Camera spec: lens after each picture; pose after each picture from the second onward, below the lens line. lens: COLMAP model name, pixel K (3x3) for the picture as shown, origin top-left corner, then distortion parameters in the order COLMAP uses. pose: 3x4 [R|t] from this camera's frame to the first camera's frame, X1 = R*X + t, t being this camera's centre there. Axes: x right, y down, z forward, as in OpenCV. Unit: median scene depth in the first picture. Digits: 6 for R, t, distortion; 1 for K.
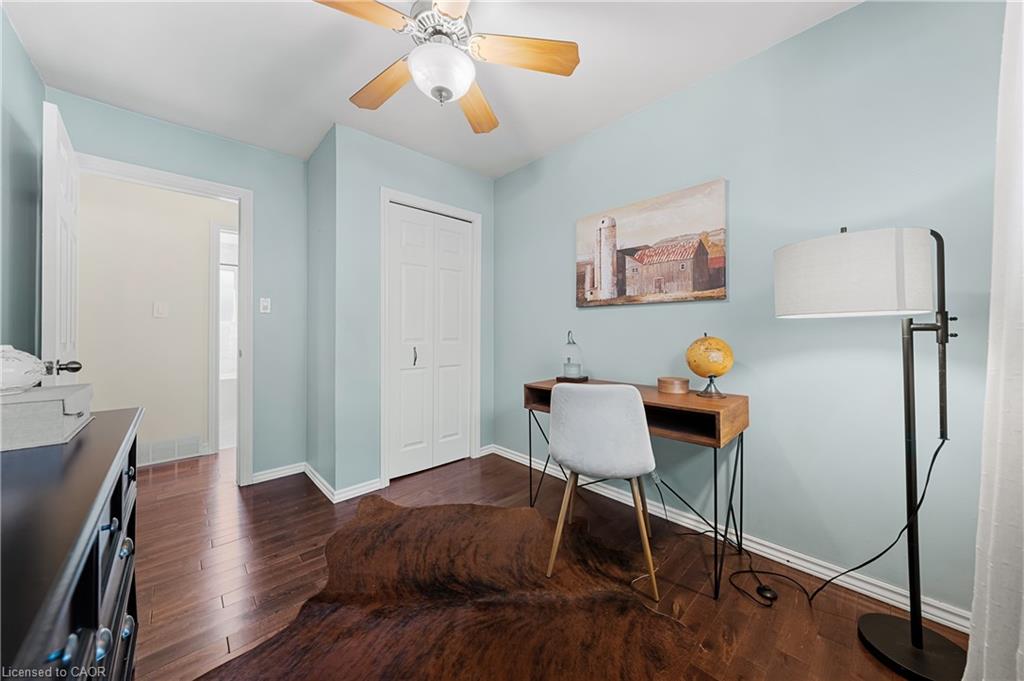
lens RADIAL K [[353.1, 0, 508.9], [0, 353.1, 333.8], [0, 0, 1]] dist [0.002501, -0.000681]
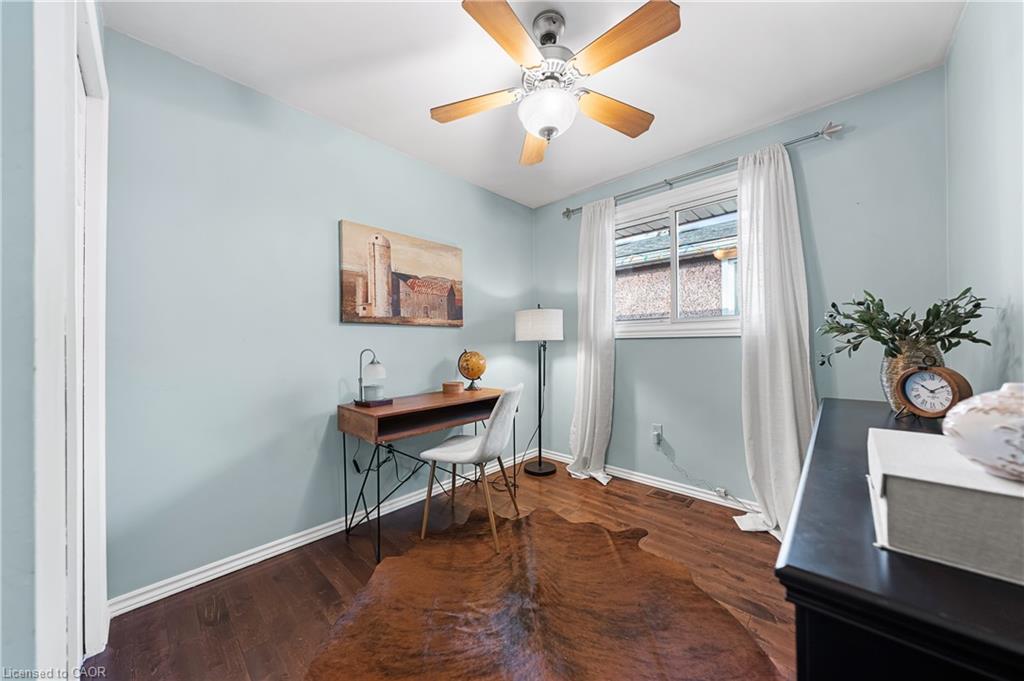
lens RADIAL K [[353.1, 0, 508.6], [0, 353.1, 338.5], [0, 0, 1]] dist [0.002501, -0.000681]
pose [[-0.059974, -0.006093, 0.998181, -0.792720], [-0.006623, 0.999962, 0.005706, -0.048086], [-0.998178, -0.006269, -0.060012, 0.741358]]
